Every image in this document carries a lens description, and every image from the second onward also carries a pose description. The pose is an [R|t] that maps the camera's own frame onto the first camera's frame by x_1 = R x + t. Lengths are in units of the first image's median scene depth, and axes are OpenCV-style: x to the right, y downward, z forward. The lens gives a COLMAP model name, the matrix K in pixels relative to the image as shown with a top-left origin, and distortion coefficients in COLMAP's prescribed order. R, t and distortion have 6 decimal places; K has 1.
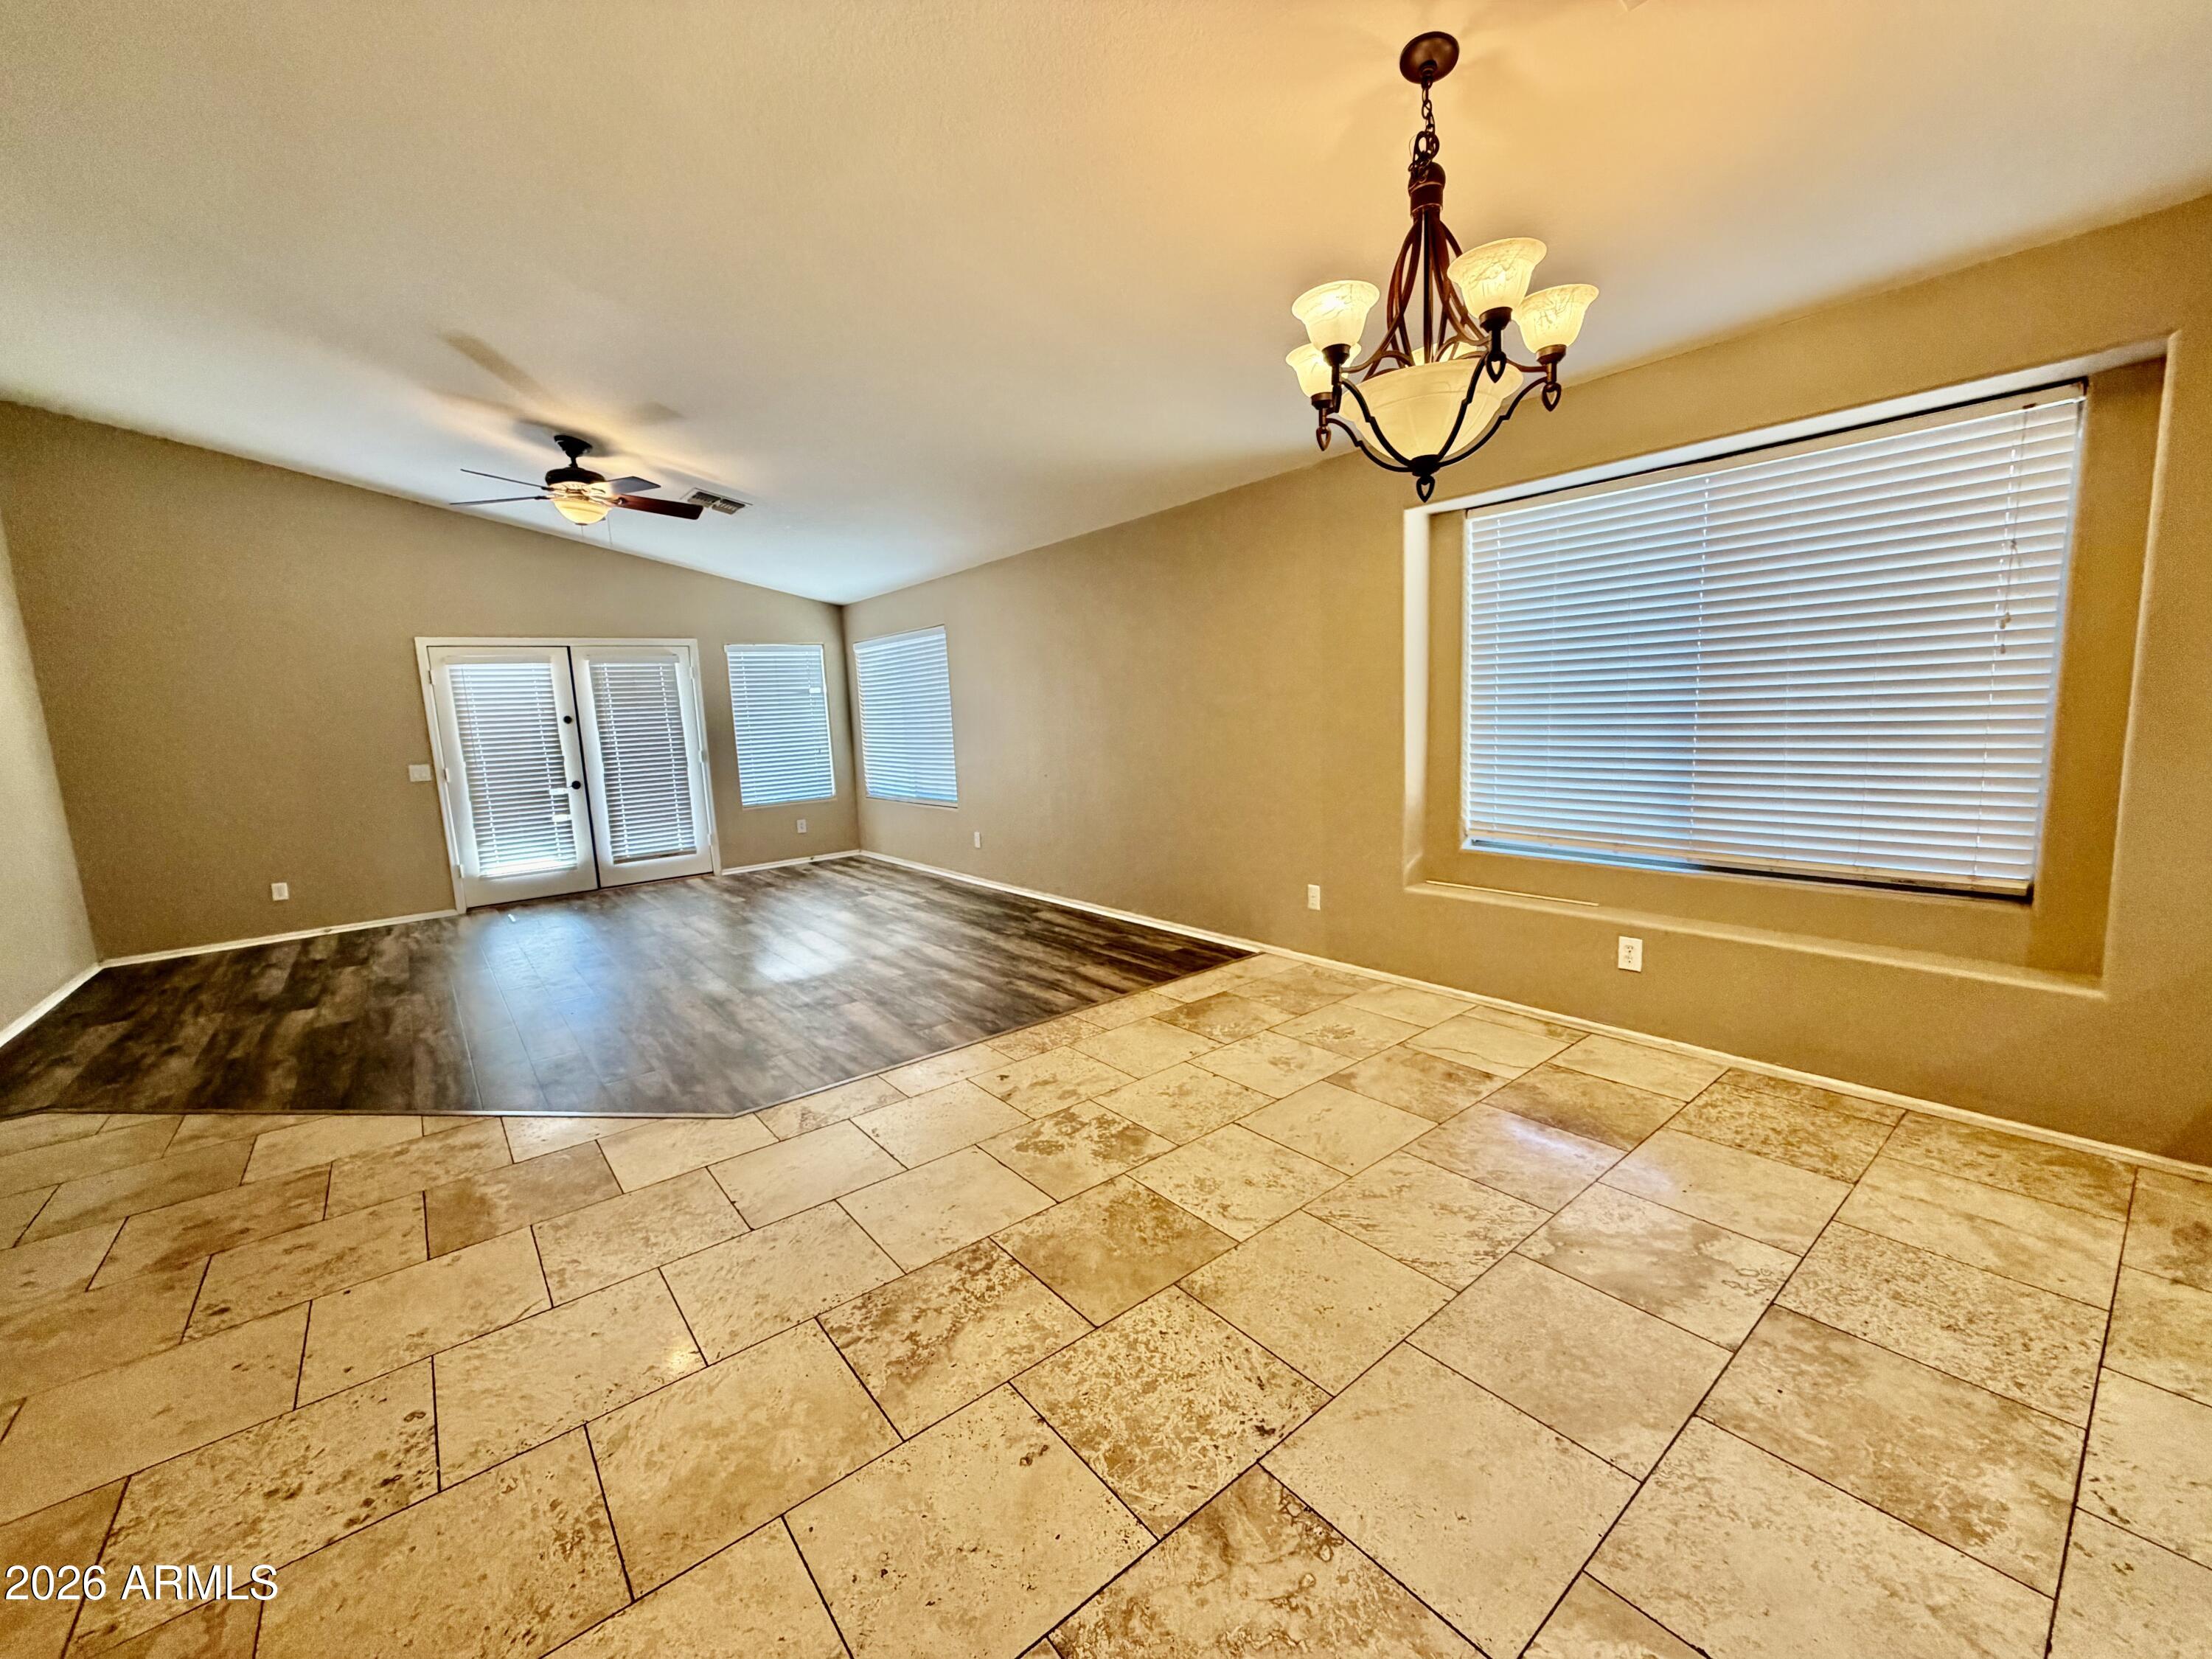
lens RADIAL K [[878.7, 0, 1104.6], [0, 878.7, 832.5], [0, 0, 1]] dist [-0.000650, -0.000359]
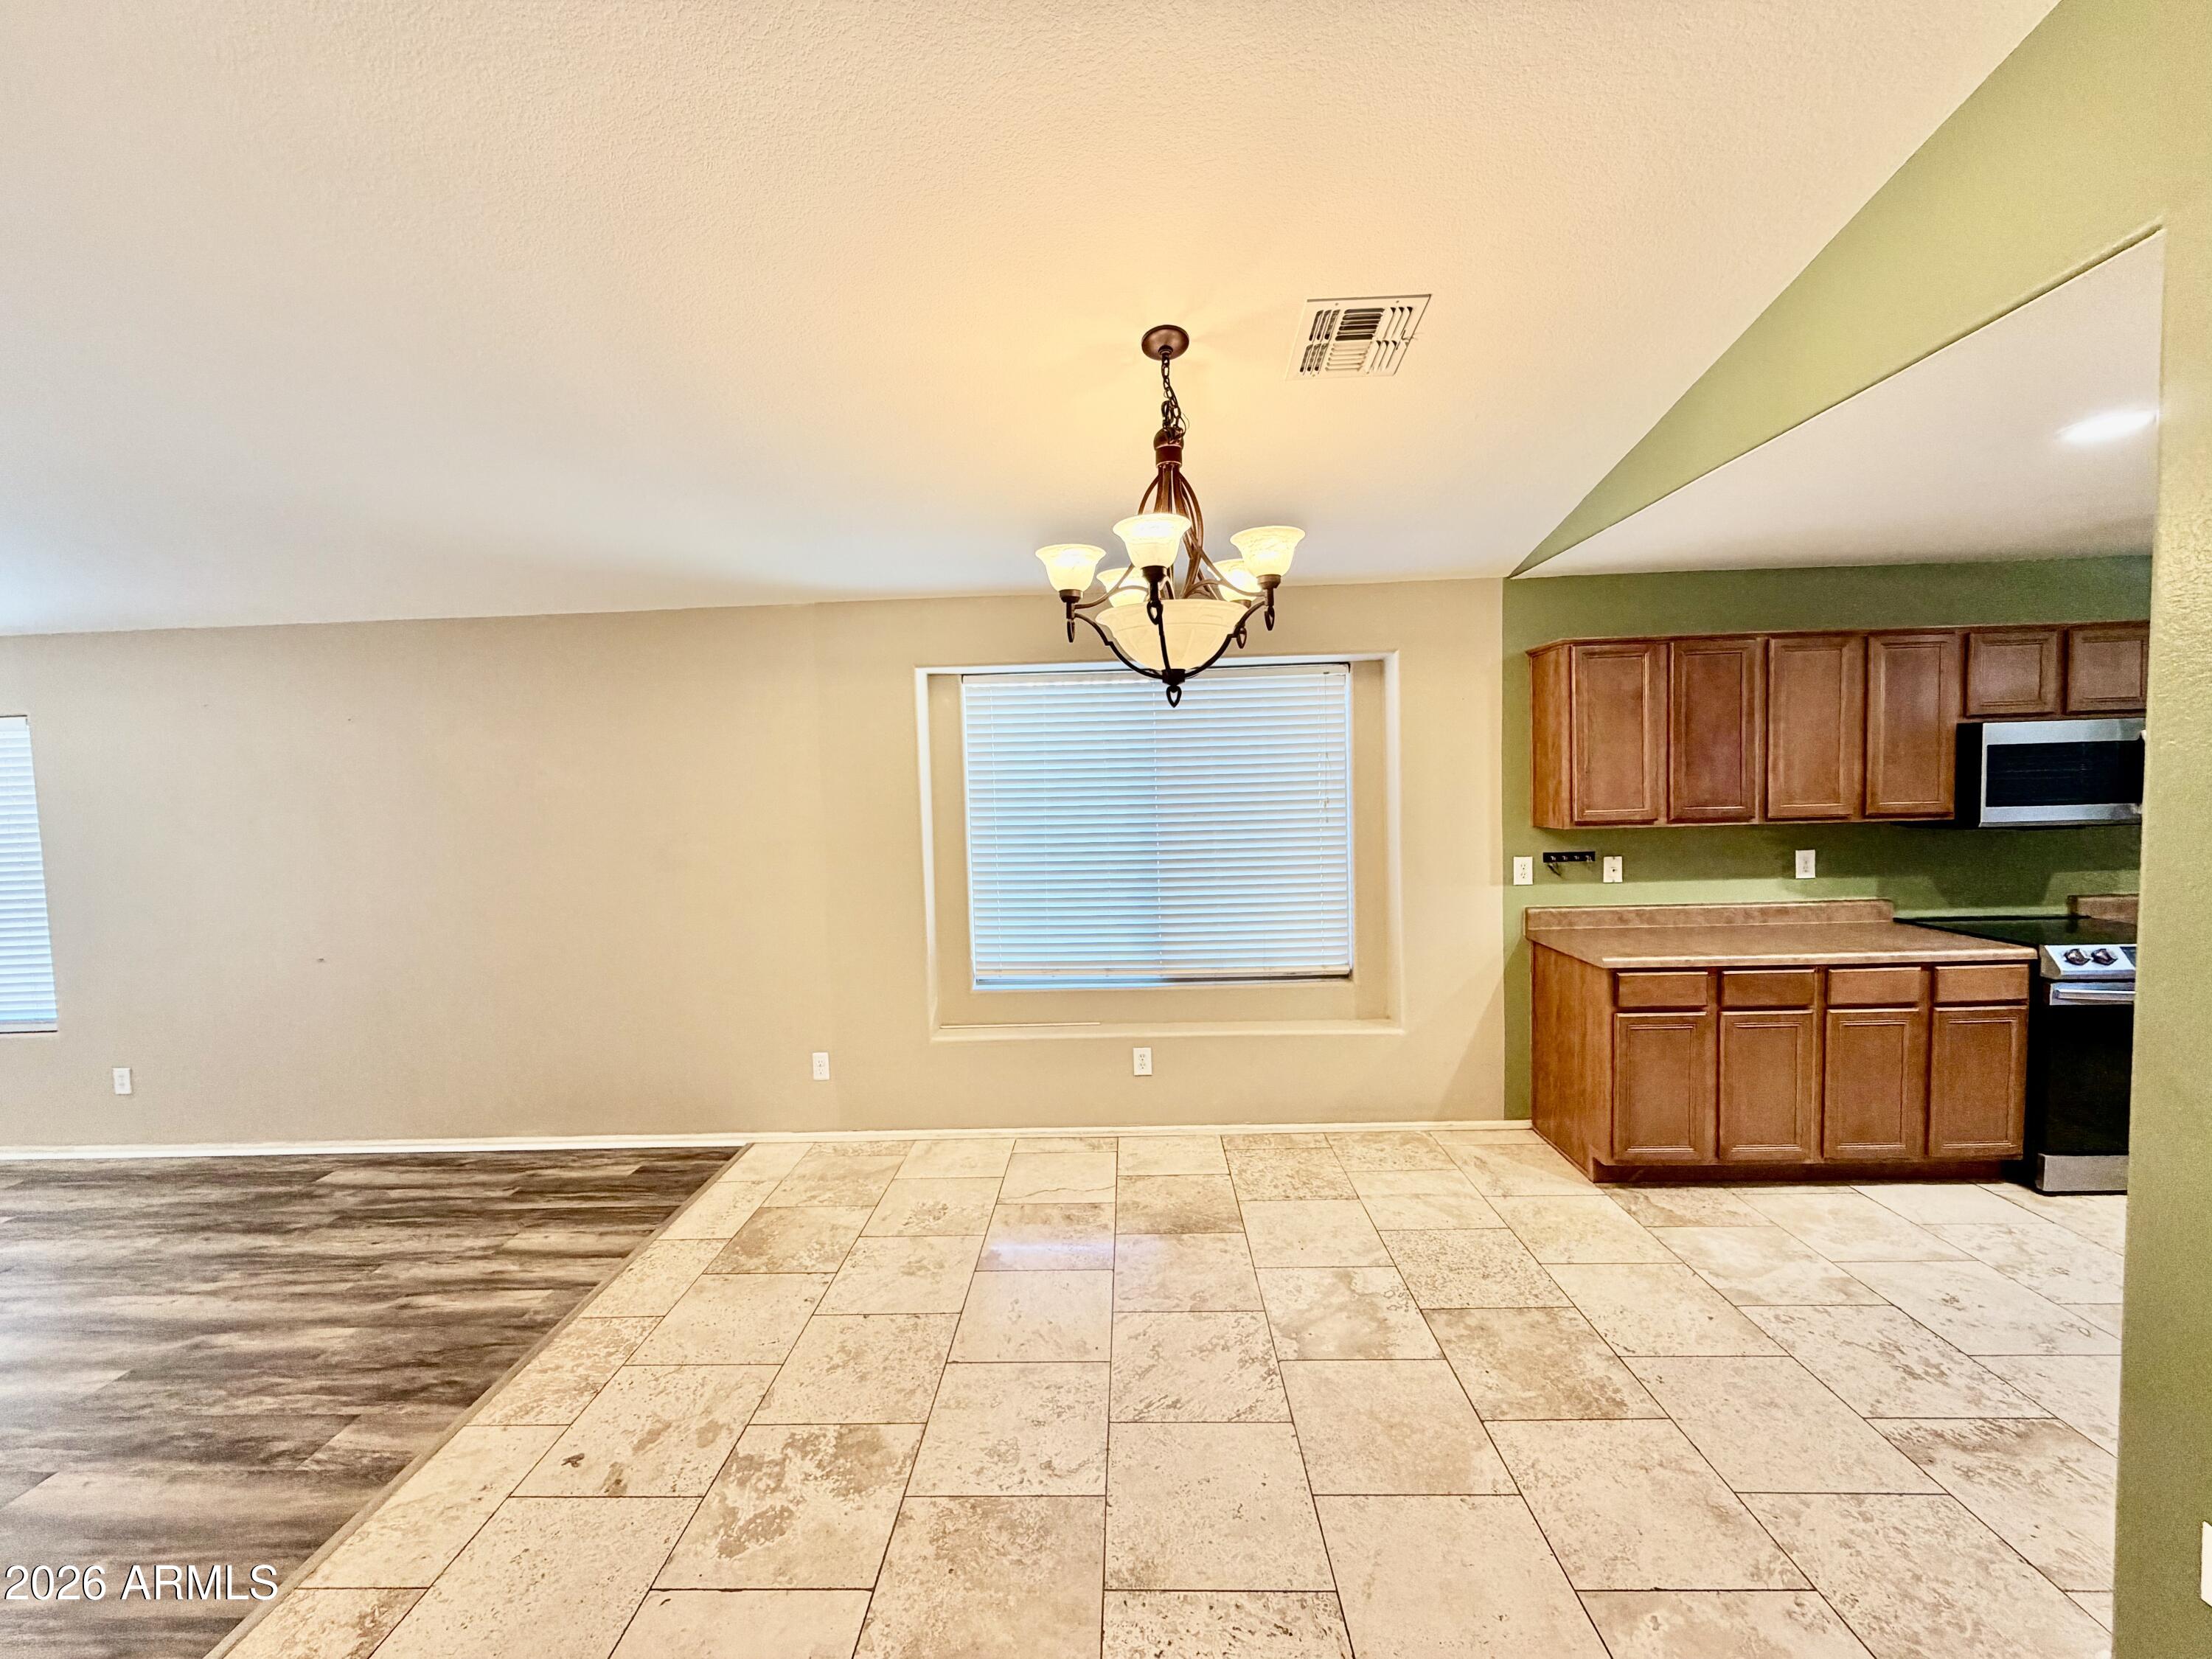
lens RADIAL K [[878.7, 0, 1104.3], [0, 878.7, 828.9], [0, 0, 1]] dist [-0.000650, -0.000359]
pose [[0.651137, -0.012835, 0.758851, -0.326177], [0.108669, 0.991132, -0.076480, -0.086201], [-0.751140, 0.132262, 0.646758, 0.212480]]
